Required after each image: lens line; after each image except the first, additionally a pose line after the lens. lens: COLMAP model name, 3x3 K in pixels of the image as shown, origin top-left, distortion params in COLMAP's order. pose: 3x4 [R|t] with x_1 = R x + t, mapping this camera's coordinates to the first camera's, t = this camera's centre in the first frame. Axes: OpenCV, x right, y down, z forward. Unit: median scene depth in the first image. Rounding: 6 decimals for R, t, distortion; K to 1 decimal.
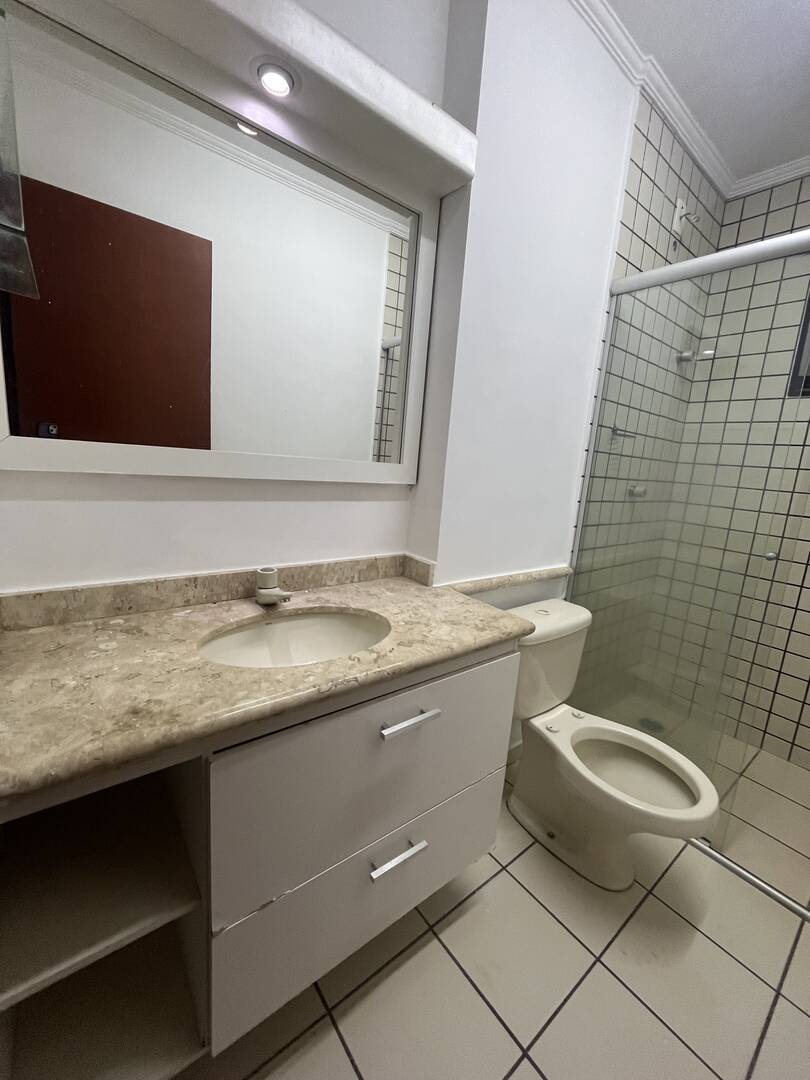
lens RADIAL K [[435.6, 0, 405.6], [0, 435.6, 535.9], [0, 0, 1]] dist [-0.003403, -0.000121]
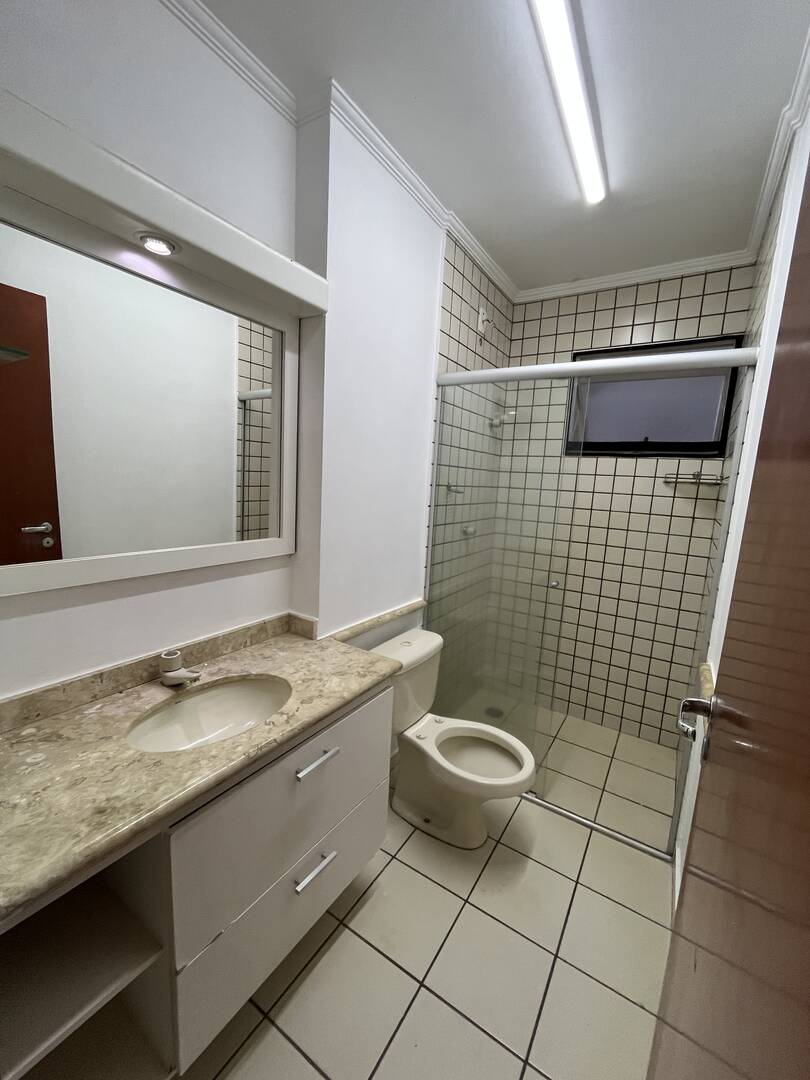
lens RADIAL K [[435.6, 0, 405.7], [0, 435.6, 543.1], [0, 0, 1]] dist [-0.003403, -0.000121]
pose [[0.945833, -0.075813, 0.315677, -0.064156], [0.078119, 0.996930, 0.005363, -0.132853], [-0.315114, 0.019588, 0.948852, -0.206047]]
